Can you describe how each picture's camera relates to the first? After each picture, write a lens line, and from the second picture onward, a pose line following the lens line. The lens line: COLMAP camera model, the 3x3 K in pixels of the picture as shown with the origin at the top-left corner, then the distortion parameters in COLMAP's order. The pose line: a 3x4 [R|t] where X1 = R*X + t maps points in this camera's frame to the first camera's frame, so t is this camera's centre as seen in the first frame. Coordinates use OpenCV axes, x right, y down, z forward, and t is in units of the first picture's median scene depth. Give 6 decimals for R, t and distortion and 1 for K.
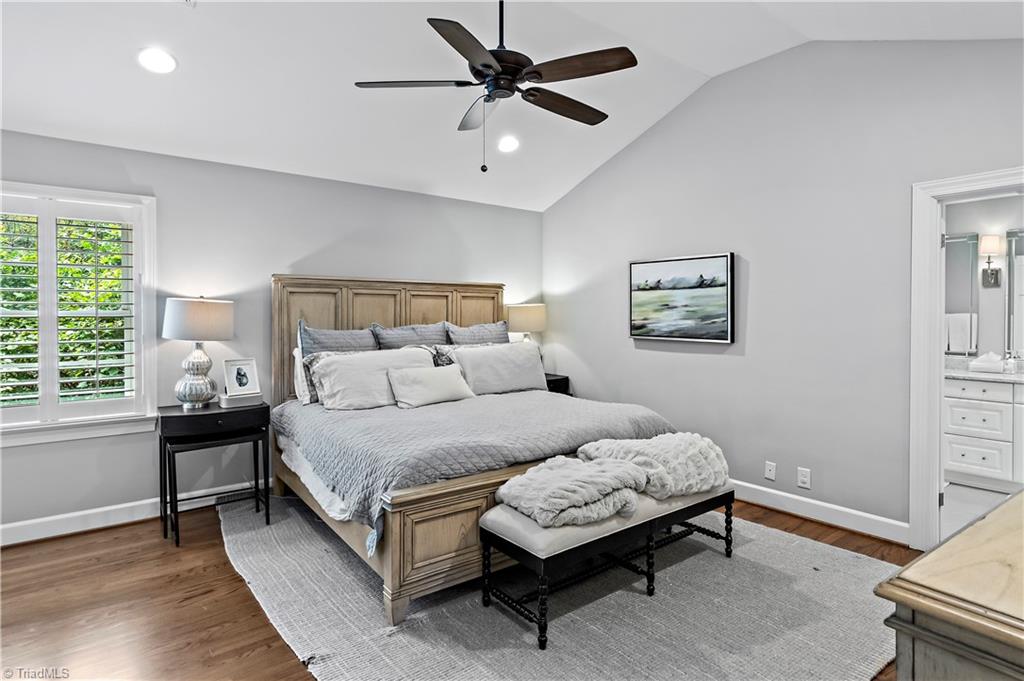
lens RADIAL K [[563.4, 0, 512.9], [0, 563.4, 306.6], [0, 0, 1]] dist [0.018889, -0.010781]
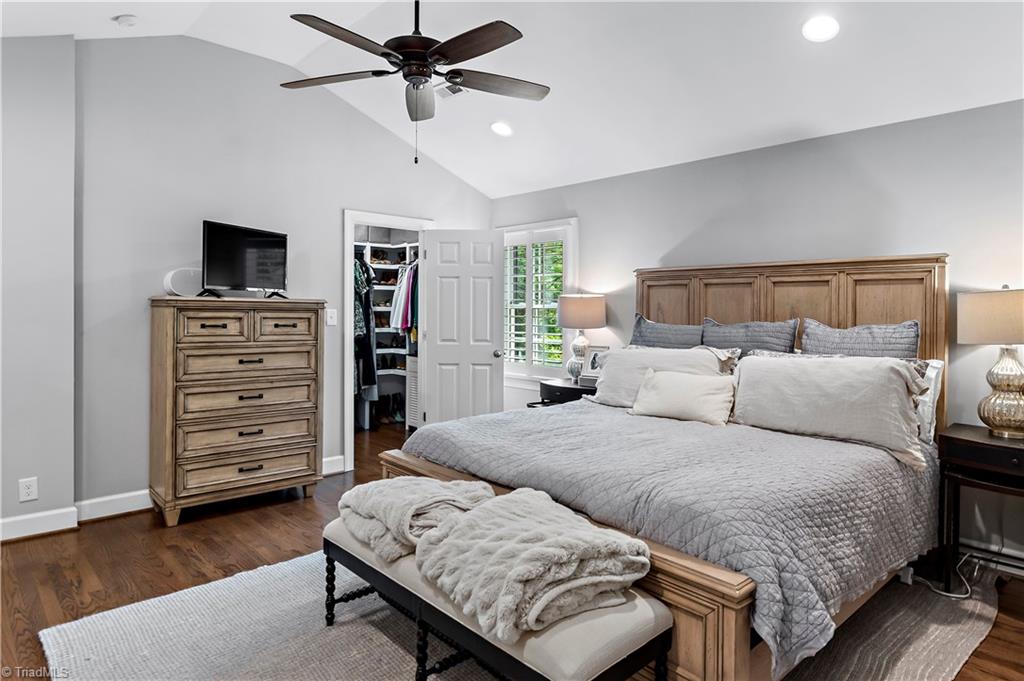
lens RADIAL K [[590.3, 0, 516.4], [0, 590.3, 315.0], [0, 0, 1]] dist [0.000845, -0.000110]
pose [[0.081574, 0.009953, -0.996618, 0.614597], [0.002937, 0.999943, 0.010227, 0.014600], [0.996663, -0.003762, 0.081541, 0.645523]]
